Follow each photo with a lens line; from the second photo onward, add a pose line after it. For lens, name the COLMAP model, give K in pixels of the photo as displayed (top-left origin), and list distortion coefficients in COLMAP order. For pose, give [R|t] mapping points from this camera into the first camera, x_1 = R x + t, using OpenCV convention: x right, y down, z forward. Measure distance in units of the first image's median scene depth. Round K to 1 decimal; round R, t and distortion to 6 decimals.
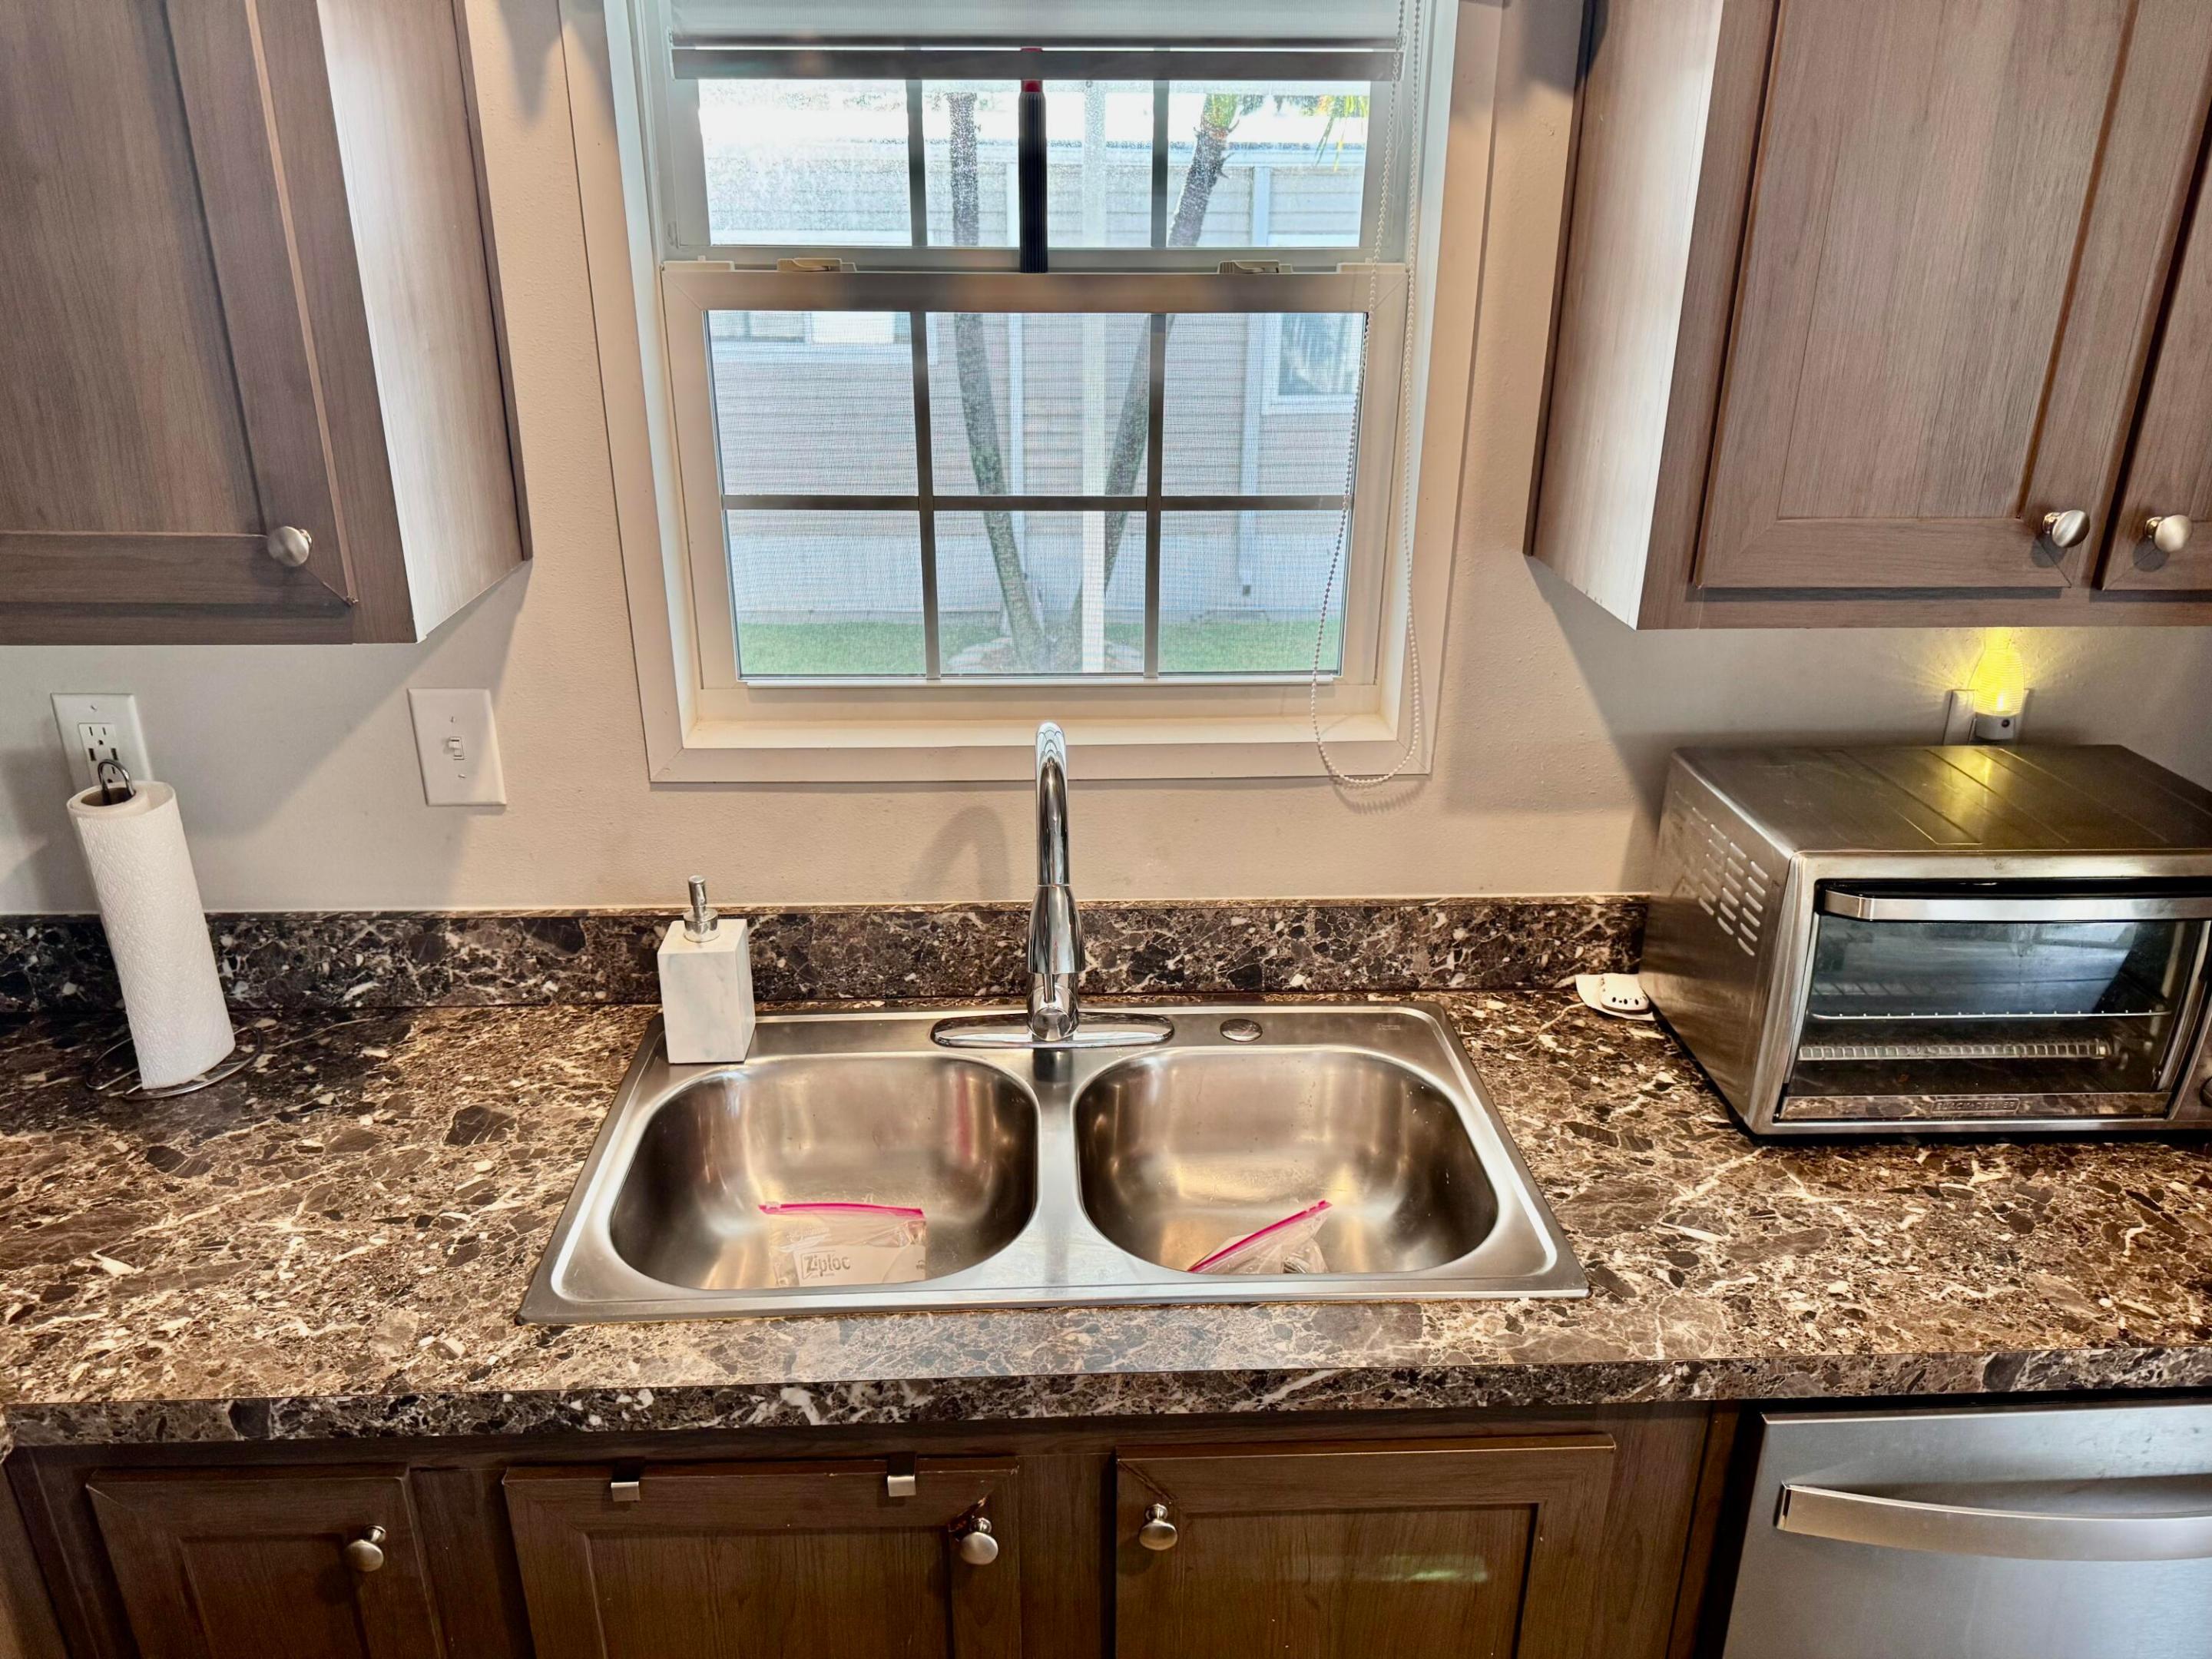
lens RADIAL K [[1570.7, 0, 1111.0], [0, 1570.7, 836.2], [0, 0, 1]] dist [0.026028, -0.037567]
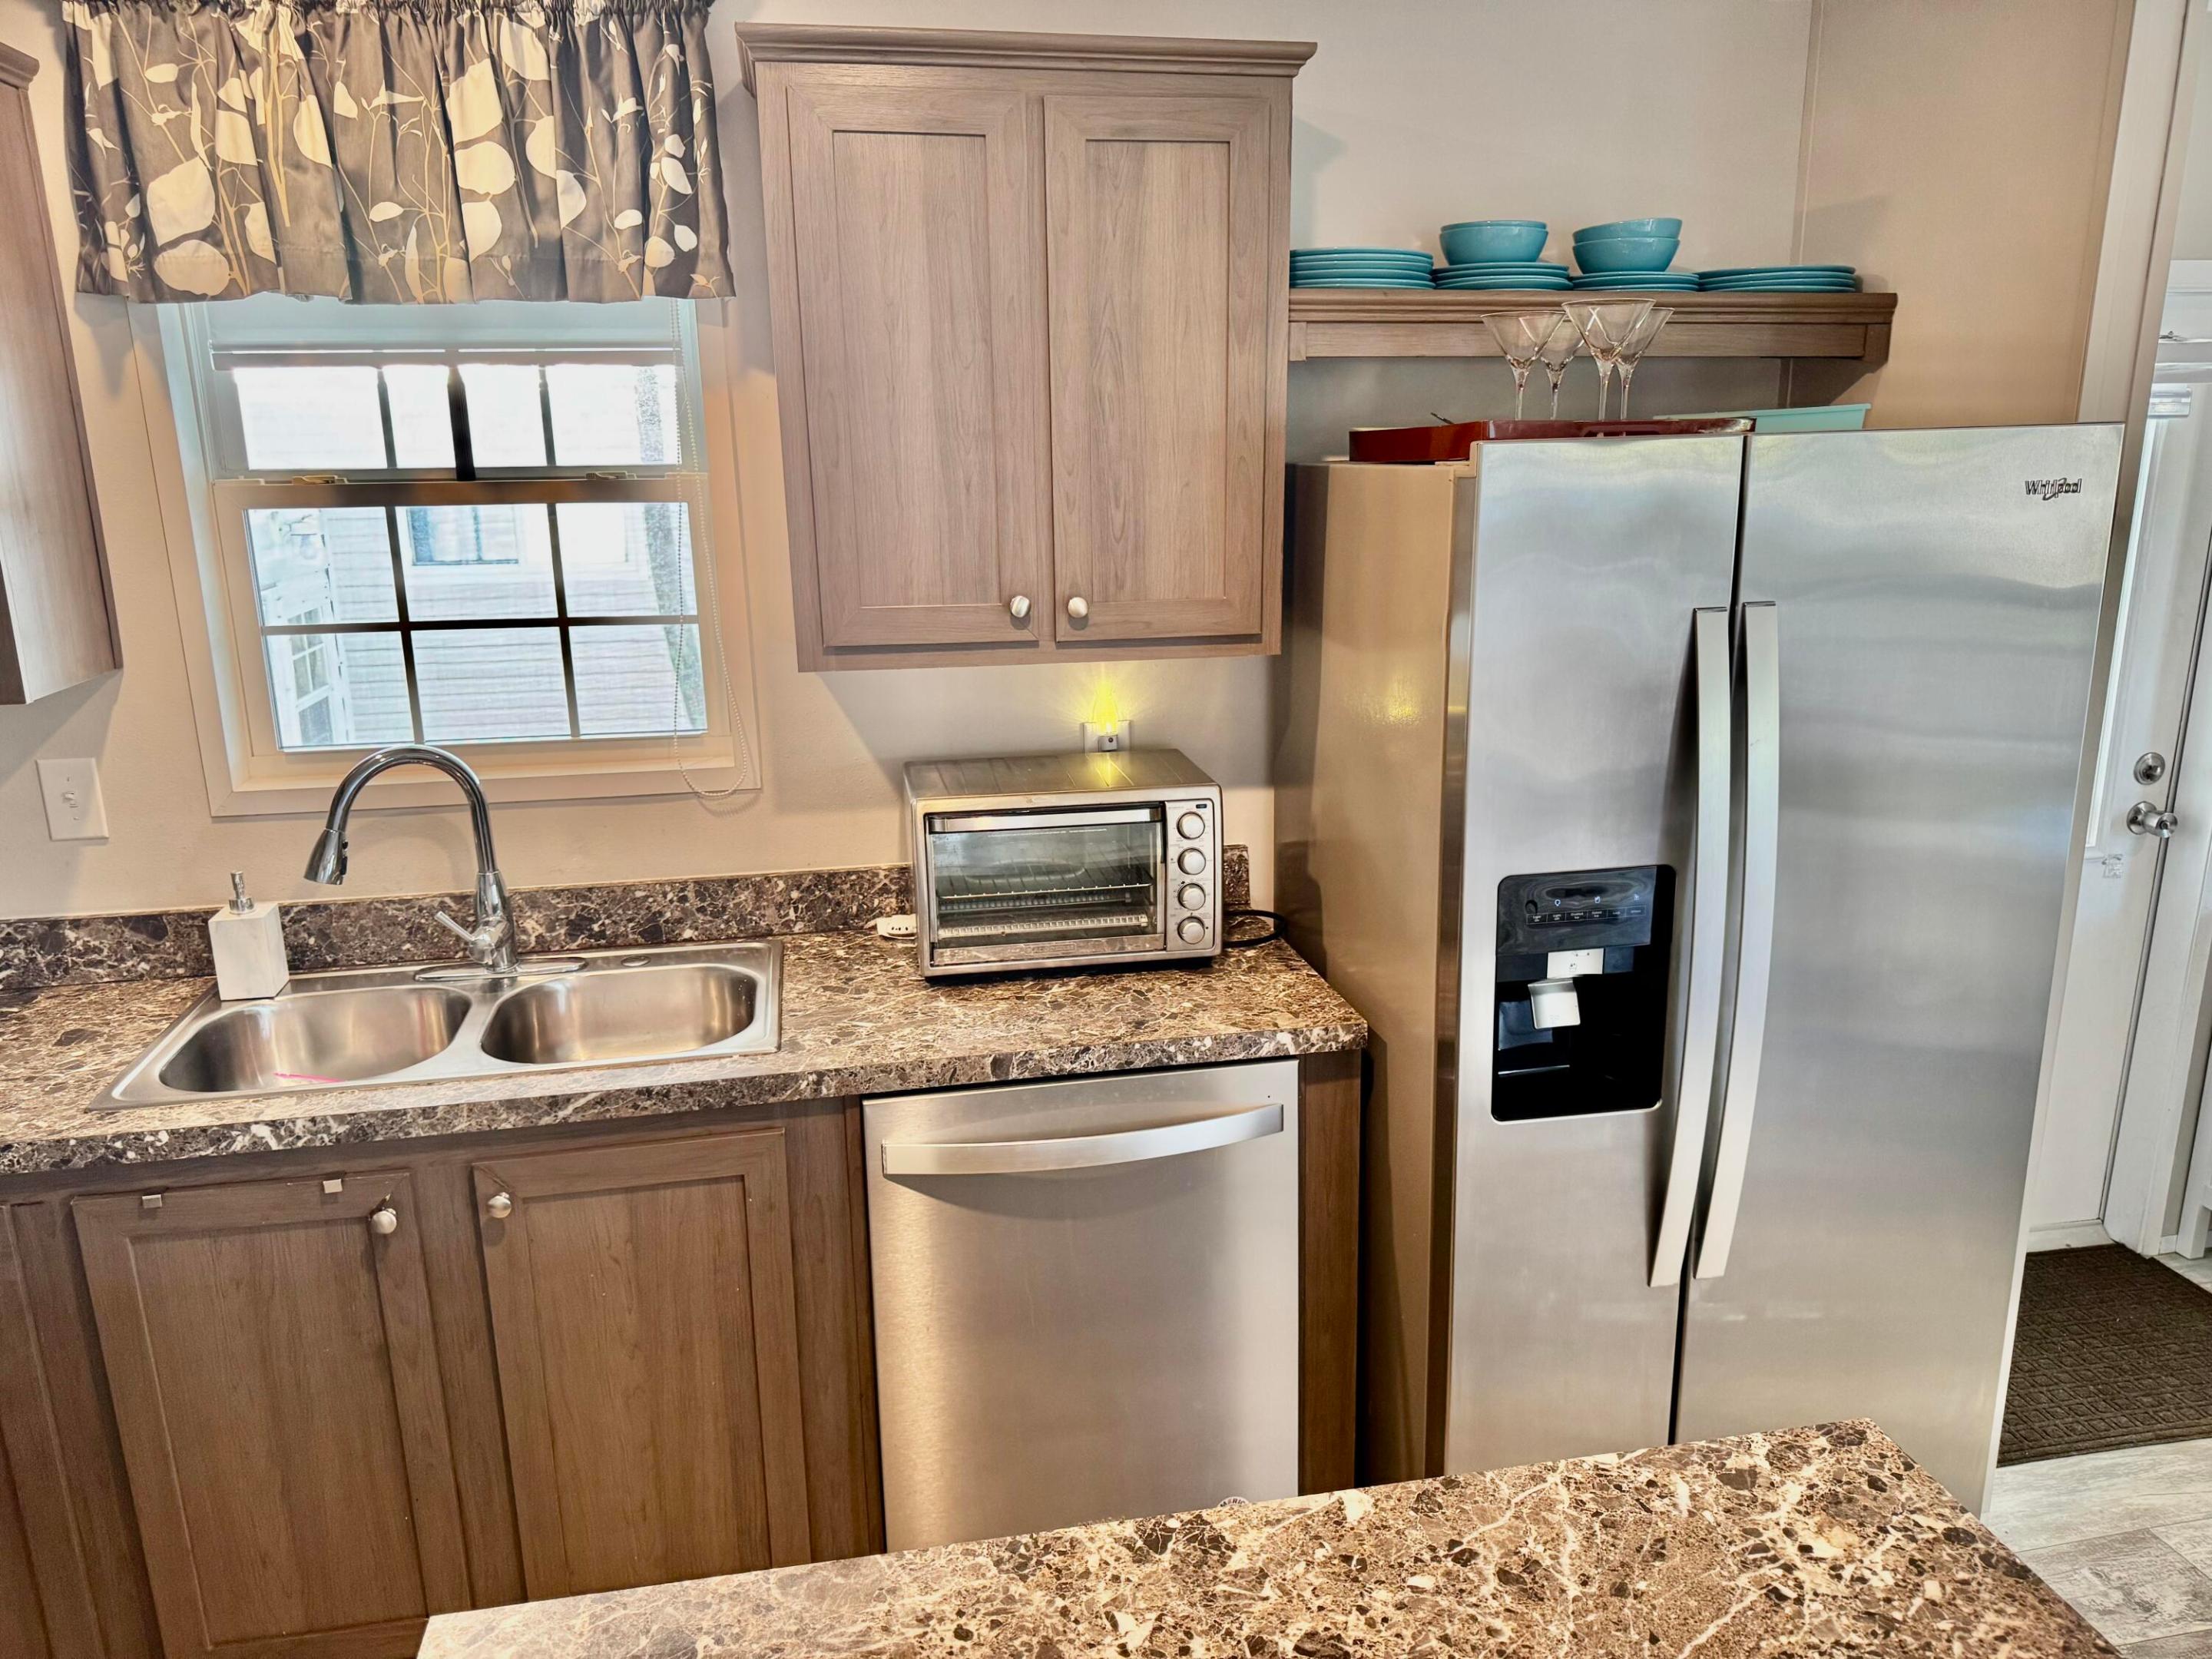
lens RADIAL K [[1570.7, 0, 1130.3], [0, 1570.7, 833.2], [0, 0, 1]] dist [0.026028, -0.037567]
pose [[0.988489, -0.055526, 0.140735, 0.387798], [0.073648, 0.989163, -0.127016, 0.256866], [-0.132157, 0.135919, 0.981866, -0.630686]]
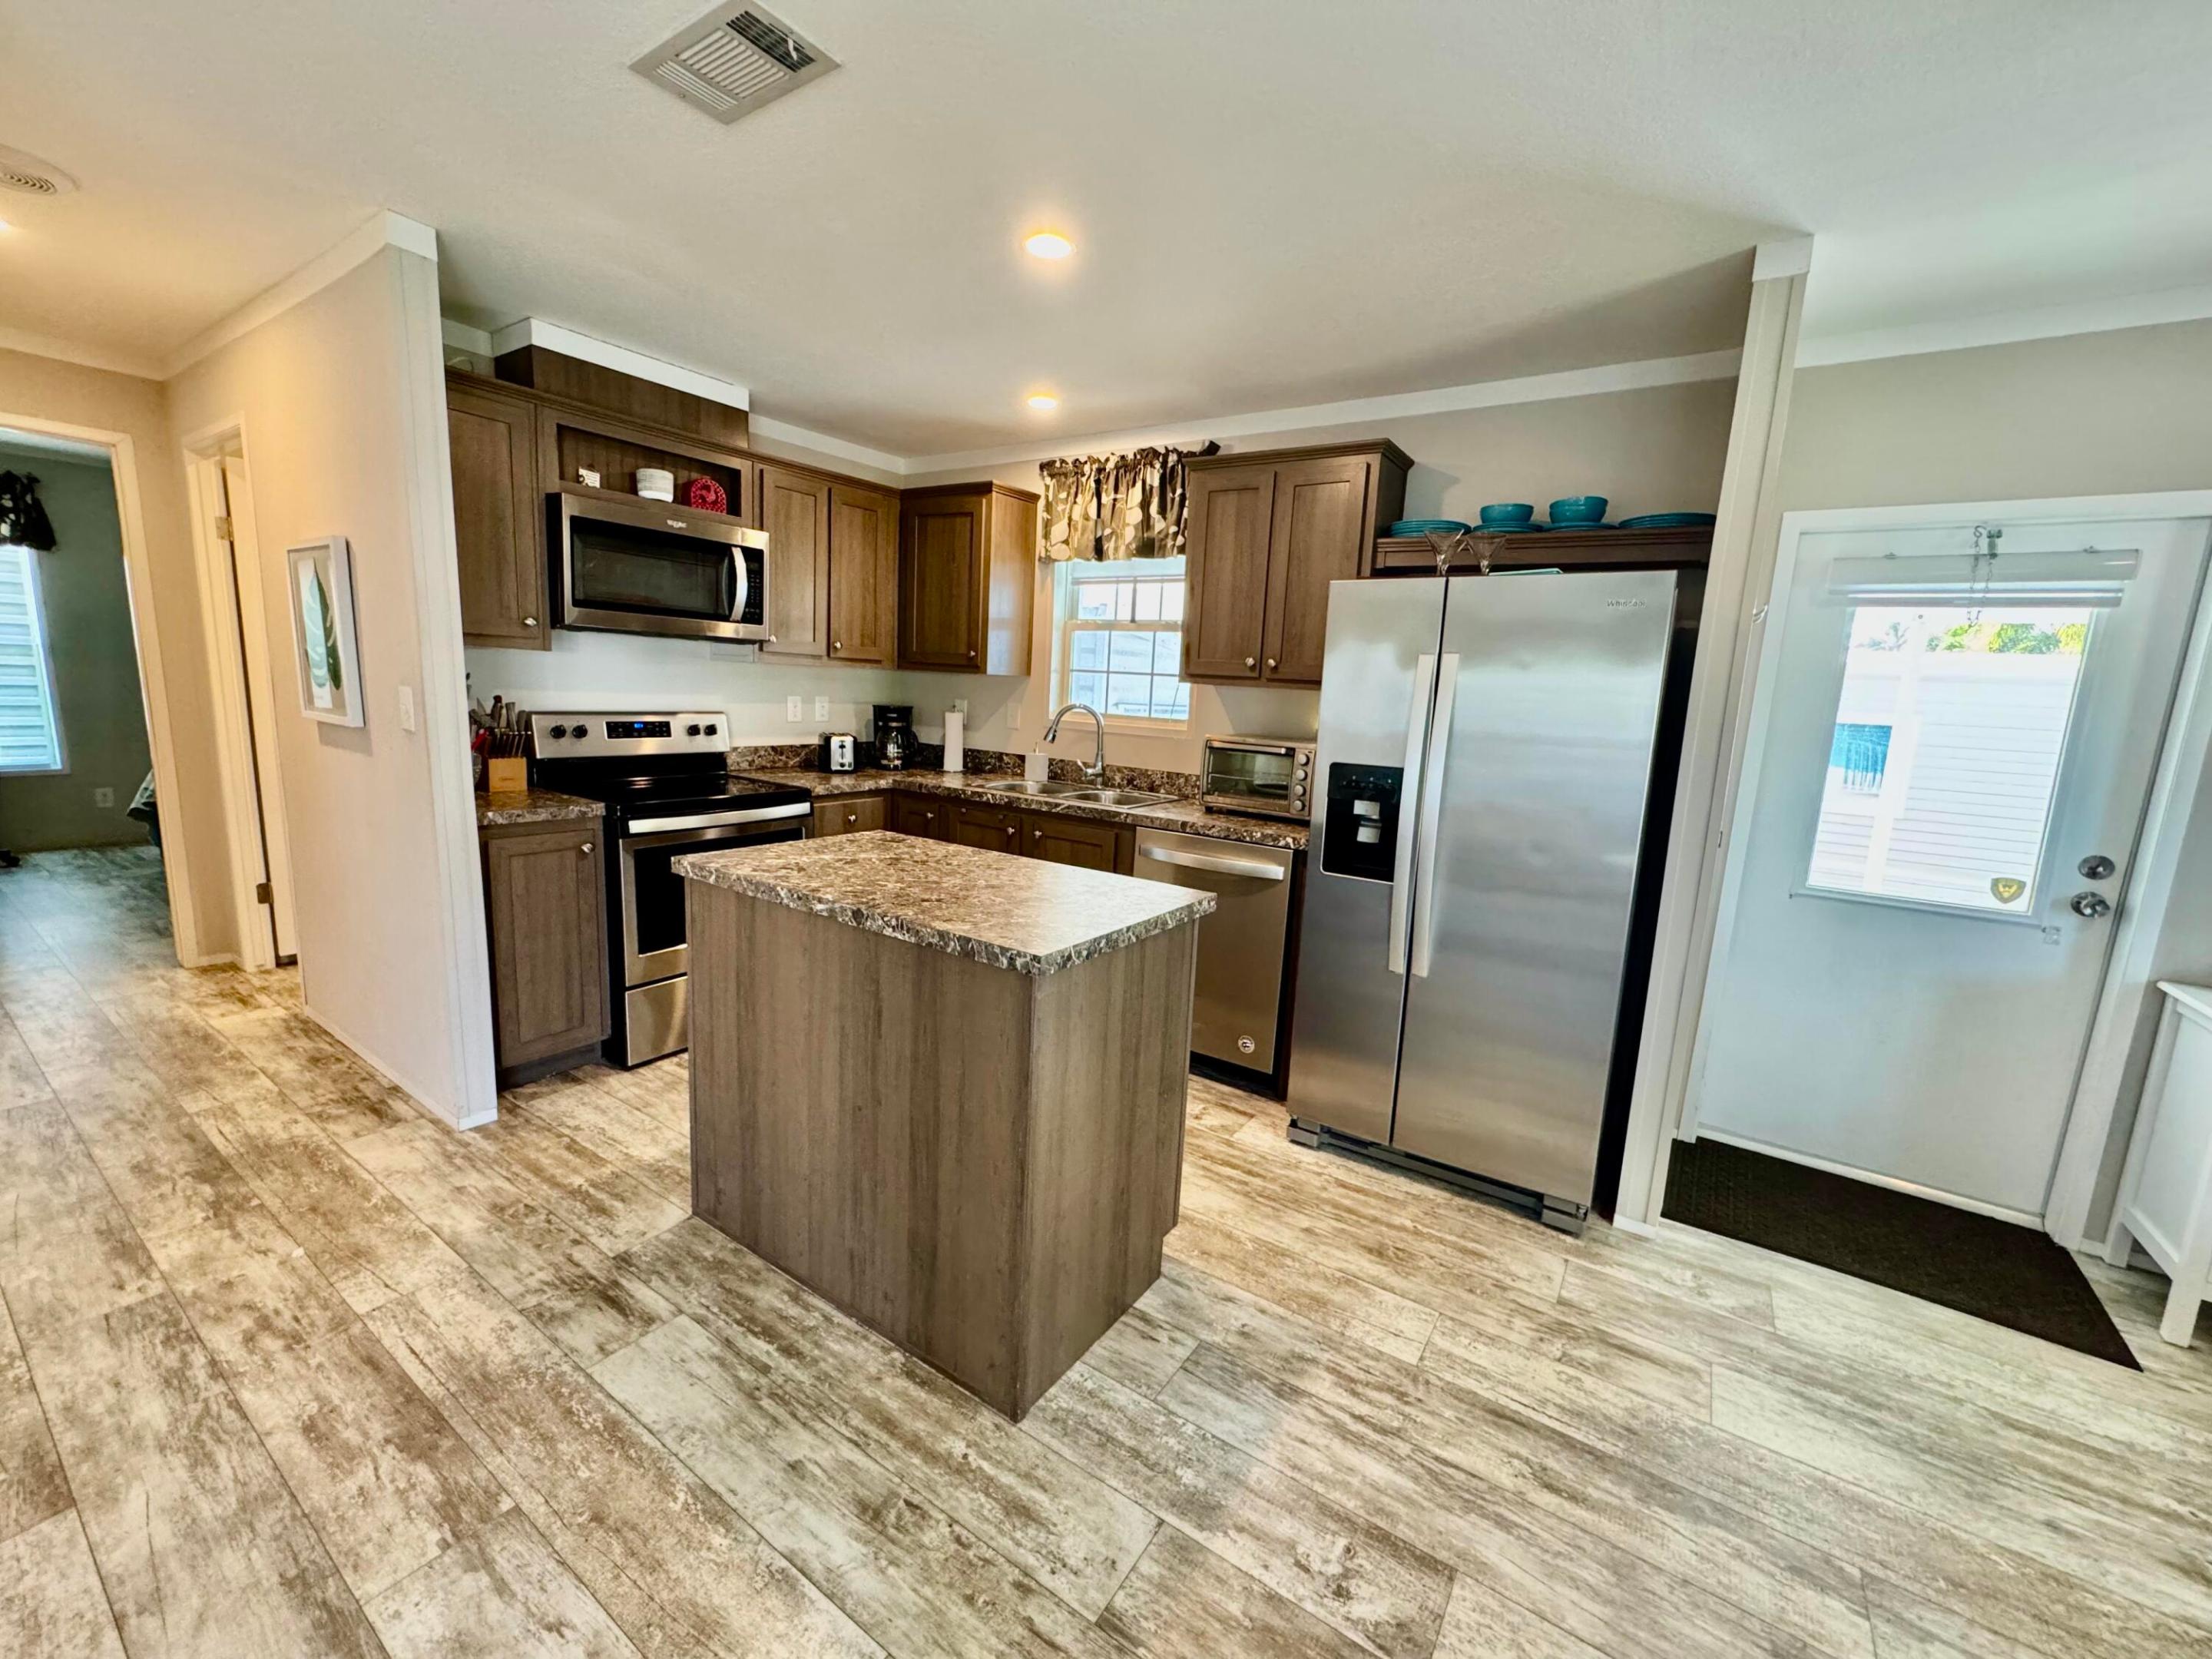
lens RADIAL K [[880.9, 0, 1128.1], [0, 880.9, 824.4], [0, 0, 1]] dist [-0.005851, 0.002320]
pose [[0.816351, 0.125270, -0.563807, 1.548639], [-0.259041, 0.951915, -0.163570, 0.656866], [0.516206, 0.279579, 0.809547, -0.970557]]
